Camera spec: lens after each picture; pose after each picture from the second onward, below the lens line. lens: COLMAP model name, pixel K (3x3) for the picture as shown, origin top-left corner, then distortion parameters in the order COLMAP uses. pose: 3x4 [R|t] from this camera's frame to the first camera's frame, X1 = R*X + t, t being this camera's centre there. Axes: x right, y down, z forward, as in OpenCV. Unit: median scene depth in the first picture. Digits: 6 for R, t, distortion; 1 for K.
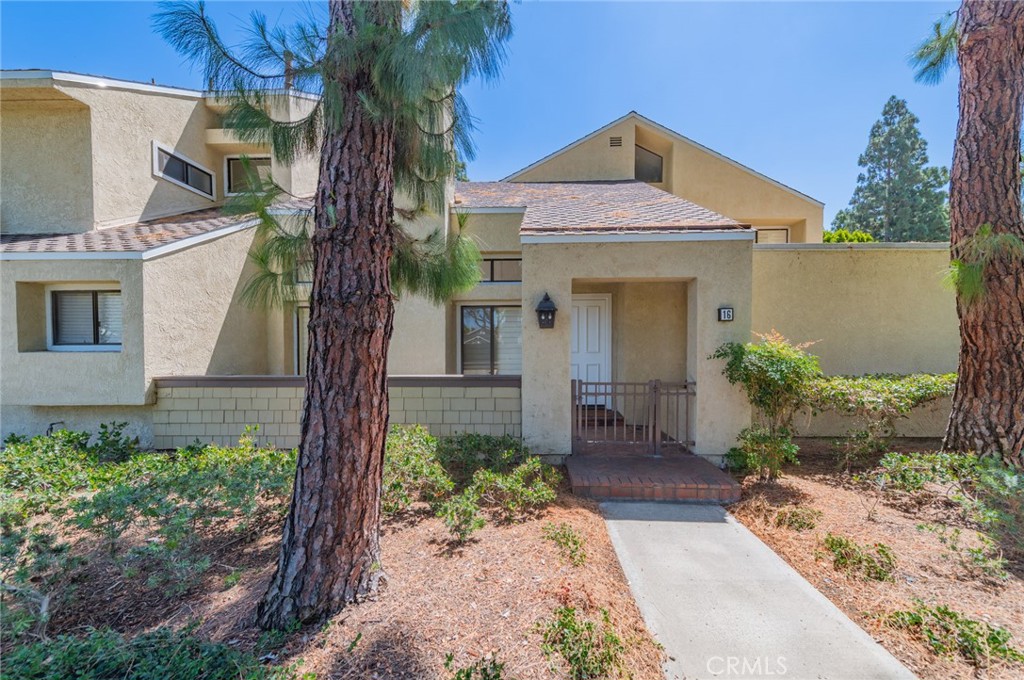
lens RADIAL K [[399.1, 0, 535.4], [0, 399.1, 356.2], [0, 0, 1]] dist [0.015384, -0.002764]
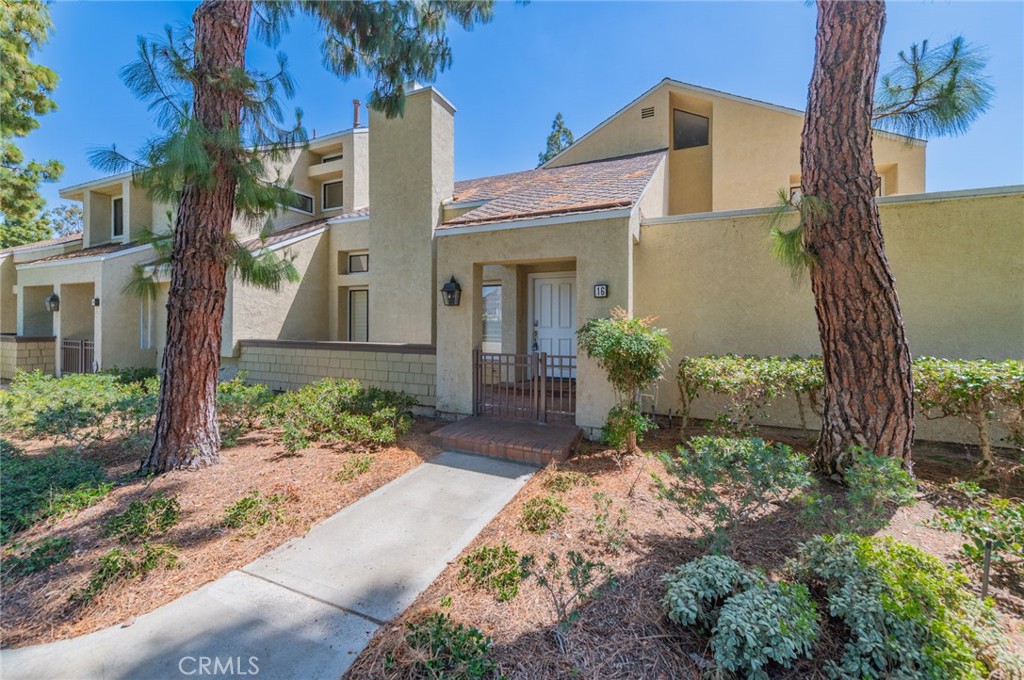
lens RADIAL K [[399.1, 0, 518.2], [0, 399.1, 322.3], [0, 0, 1]] dist [0.015384, -0.002764]
pose [[0.927199, 0.007123, -0.374502, 0.688579], [-0.015712, 0.999679, -0.019887, 0.000116], [0.374240, 0.024324, 0.927013, -0.029235]]
